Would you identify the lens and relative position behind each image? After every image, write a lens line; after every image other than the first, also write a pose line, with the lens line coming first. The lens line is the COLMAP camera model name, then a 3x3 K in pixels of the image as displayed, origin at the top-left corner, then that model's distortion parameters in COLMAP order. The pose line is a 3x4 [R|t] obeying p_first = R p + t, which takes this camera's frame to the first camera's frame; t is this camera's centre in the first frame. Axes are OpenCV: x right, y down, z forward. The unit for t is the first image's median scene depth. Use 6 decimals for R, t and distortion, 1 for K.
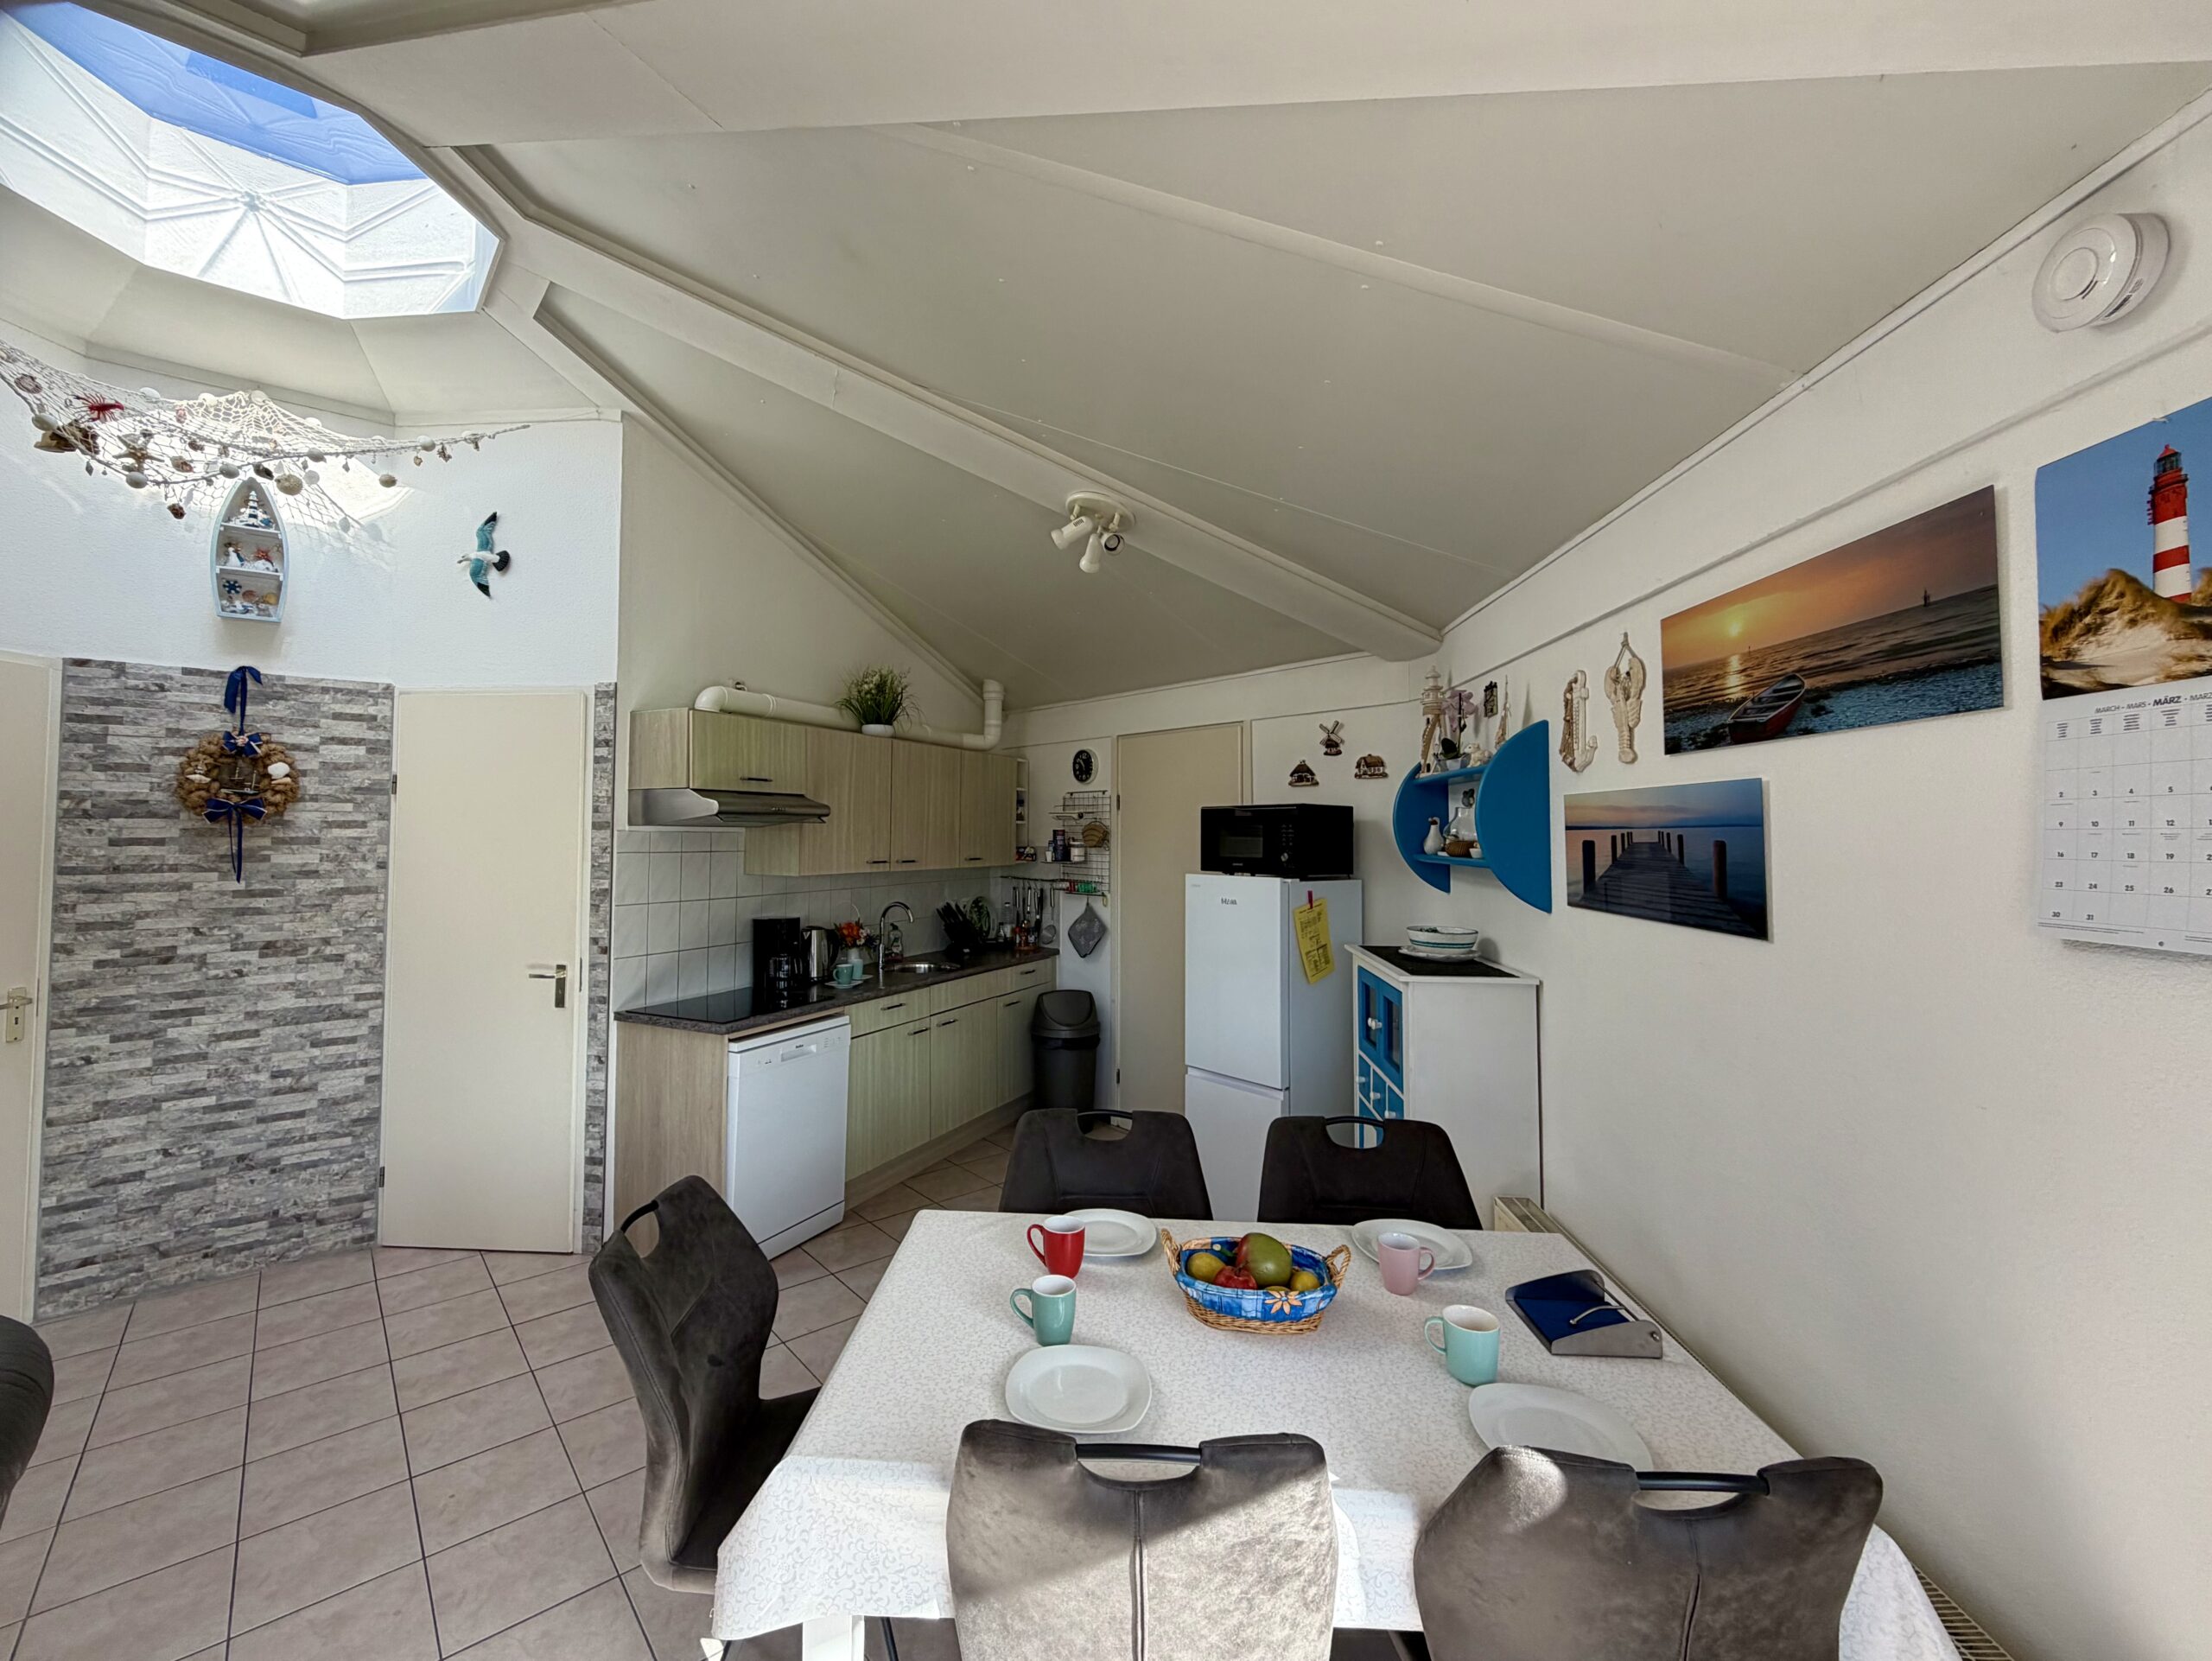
lens RADIAL K [[916.0, 0, 1059.0], [0, 916.0, 797.1], [0, 0, 1]] dist [-0.002306, -0.000248]
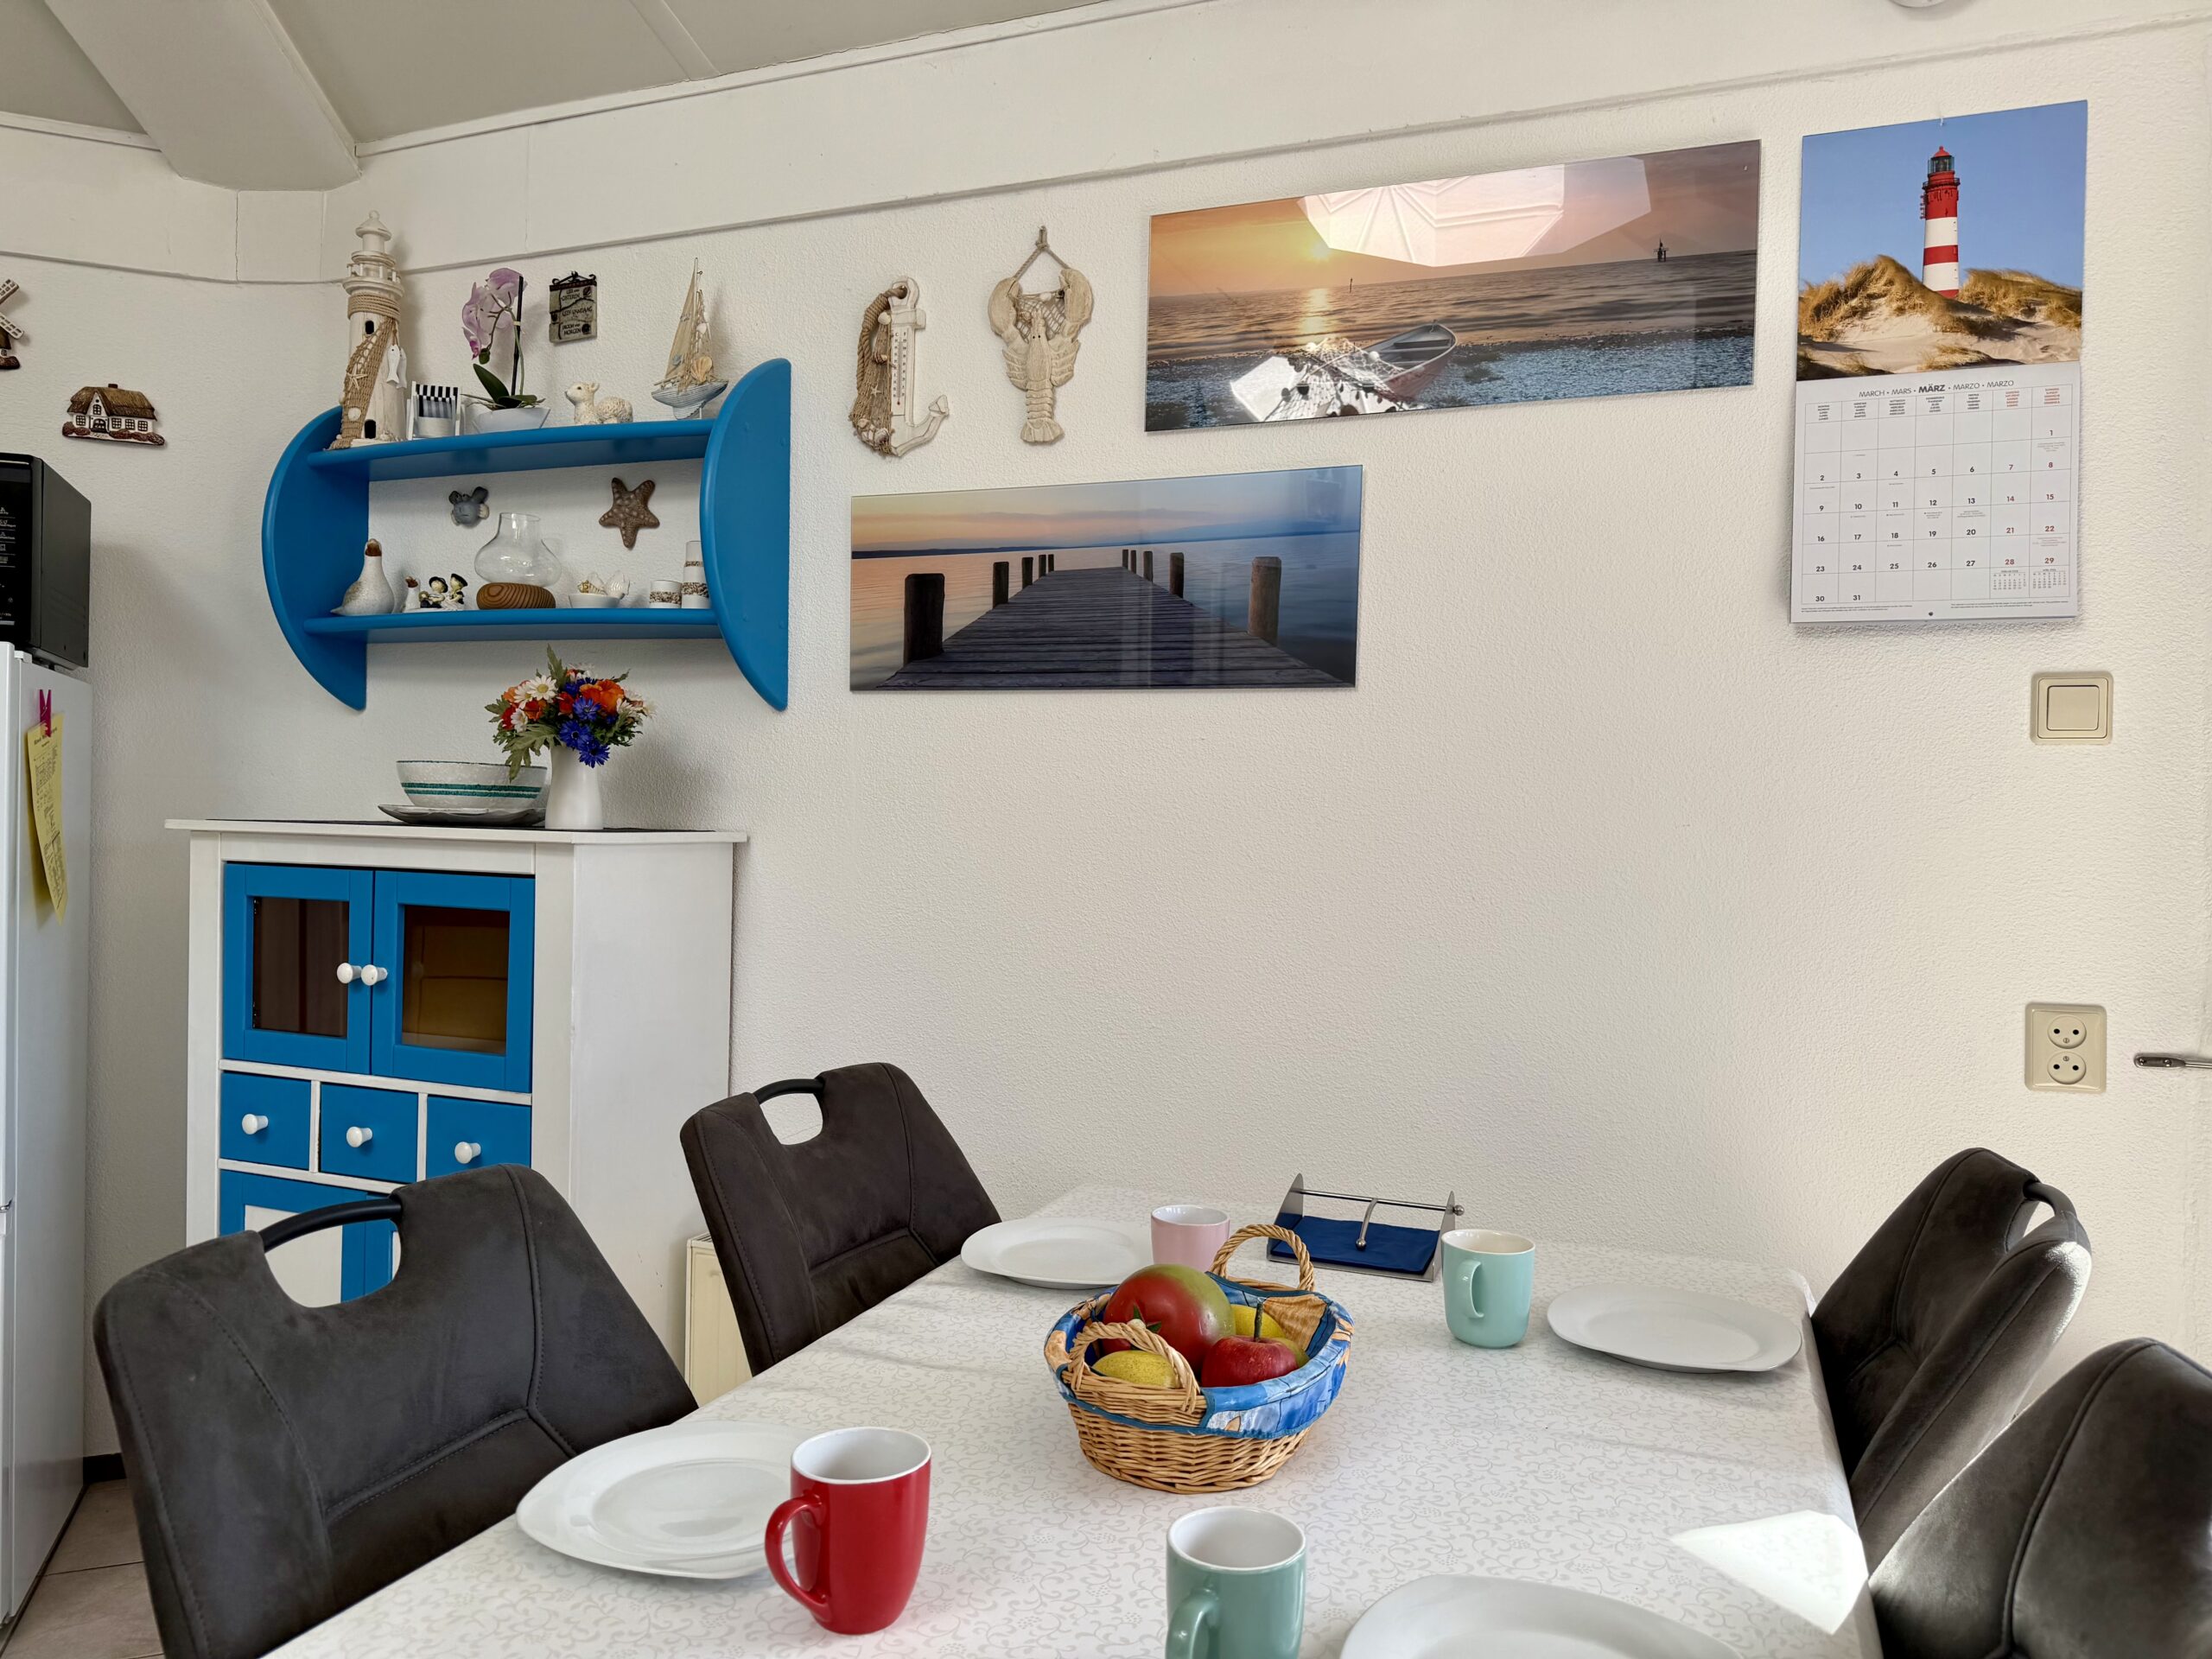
lens RADIAL K [[1572.2, 0, 1118.8], [0, 1572.2, 871.8], [0, 0, 1]] dist [0.073359, -0.116128]
pose [[0.286938, -0.024576, 0.957634, -0.280803], [-0.061918, 0.997105, 0.044142, 0.143924], [-0.955946, -0.071961, 0.284586, 0.445266]]
